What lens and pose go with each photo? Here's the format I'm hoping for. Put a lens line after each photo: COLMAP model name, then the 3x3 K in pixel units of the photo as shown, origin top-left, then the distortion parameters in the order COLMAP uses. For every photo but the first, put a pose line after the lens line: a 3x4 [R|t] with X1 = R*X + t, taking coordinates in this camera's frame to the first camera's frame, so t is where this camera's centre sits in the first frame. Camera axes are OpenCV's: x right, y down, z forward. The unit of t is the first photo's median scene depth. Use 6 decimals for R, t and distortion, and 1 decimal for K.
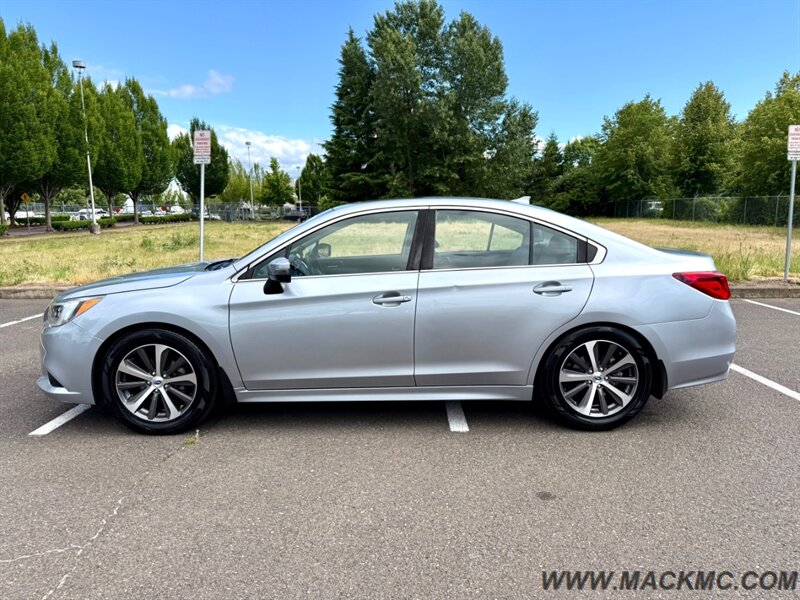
lens RADIAL K [[570.5, 0, 408.0], [0, 570.5, 304.0], [0, 0, 1]] dist [0.033658, -0.045197]
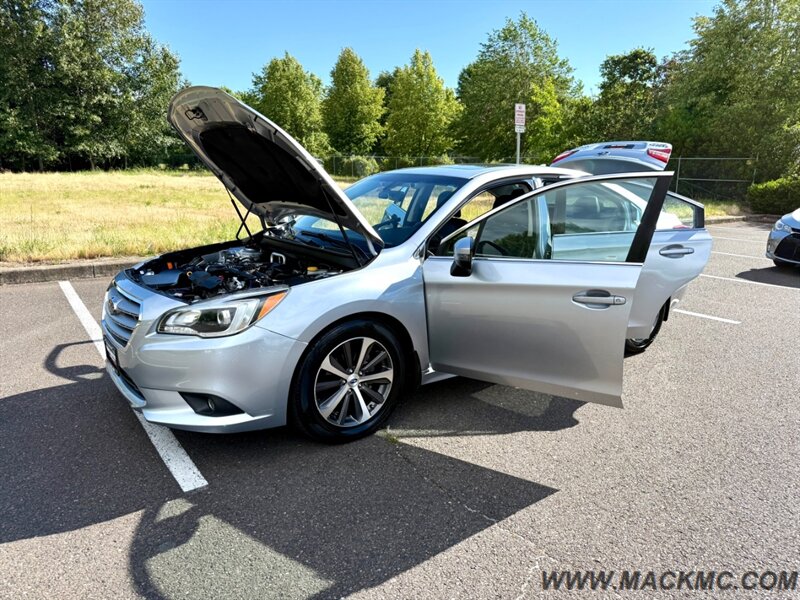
lens RADIAL K [[570.5, 0, 405.2], [0, 570.5, 300.0], [0, 0, 1]] dist [0.033658, -0.045197]
pose [[0.802274, -0.113083, 0.586147, -0.284236], [0.069847, 0.992932, 0.095961, -0.019751], [-0.592855, -0.036046, 0.804502, 0.092267]]
